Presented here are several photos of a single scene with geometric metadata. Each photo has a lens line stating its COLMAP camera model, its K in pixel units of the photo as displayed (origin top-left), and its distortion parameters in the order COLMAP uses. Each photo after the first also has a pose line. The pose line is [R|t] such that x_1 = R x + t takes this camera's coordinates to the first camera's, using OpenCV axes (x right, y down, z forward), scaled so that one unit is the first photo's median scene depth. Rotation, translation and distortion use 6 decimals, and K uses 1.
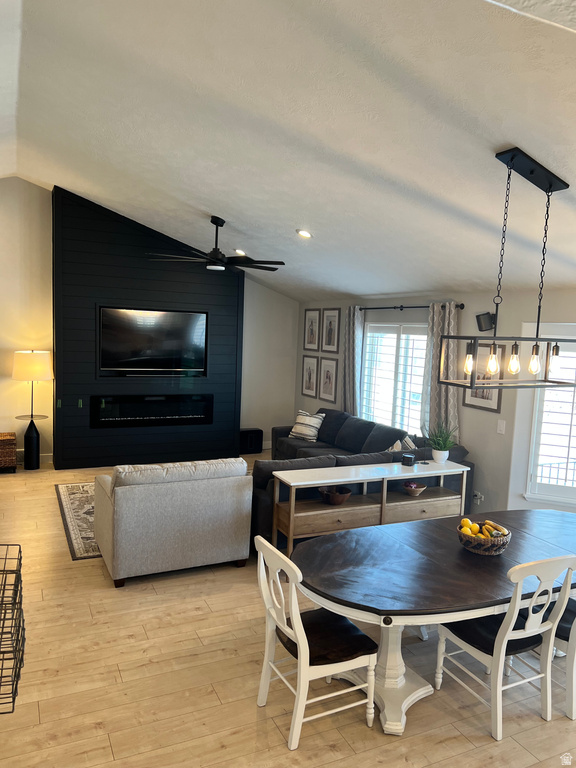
lens RADIAL K [[572.5, 0, 288.2], [0, 572.5, 382.2], [0, 0, 1]] dist [0.013964, -0.019889]
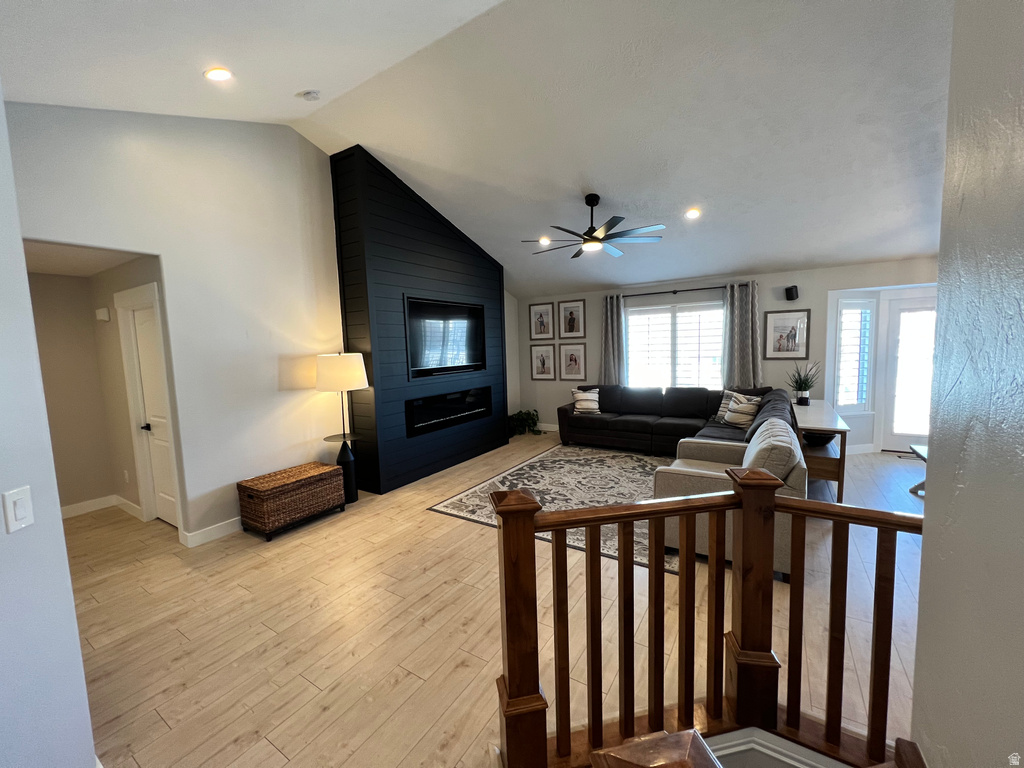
lens RADIAL K [[409.0, 0, 512.7], [0, 409.0, 381.9], [0, 0, 1]] dist [-0.000745, 0.000227]
pose [[0.846204, -0.117484, 0.519746, -0.671719], [0.118490, 0.992458, 0.031421, -0.006195], [-0.519518, 0.034996, 0.853743, 0.494250]]
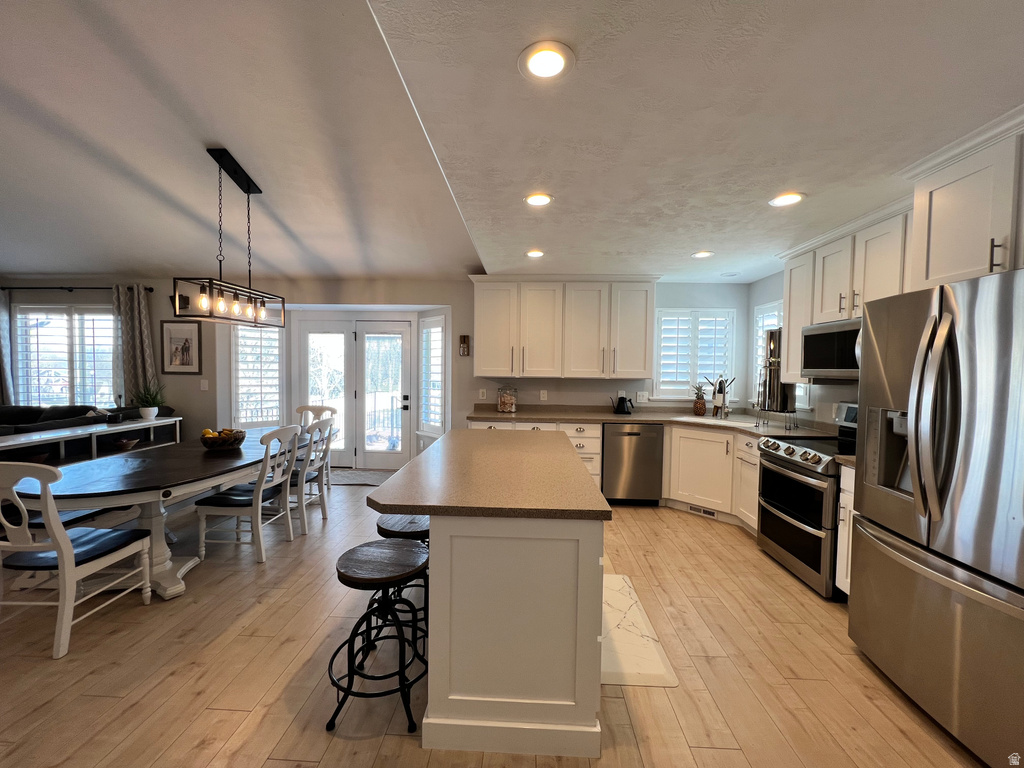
lens RADIAL K [[409.0, 0, 508.8], [0, 409.0, 382.5], [0, 0, 1]] dist [-0.000745, 0.000227]
pose [[0.469815, -0.067532, 0.880178, -0.099524], [0.092091, 0.995379, 0.027215, 0.099838], [-0.877948, 0.068270, 0.473863, -0.020415]]
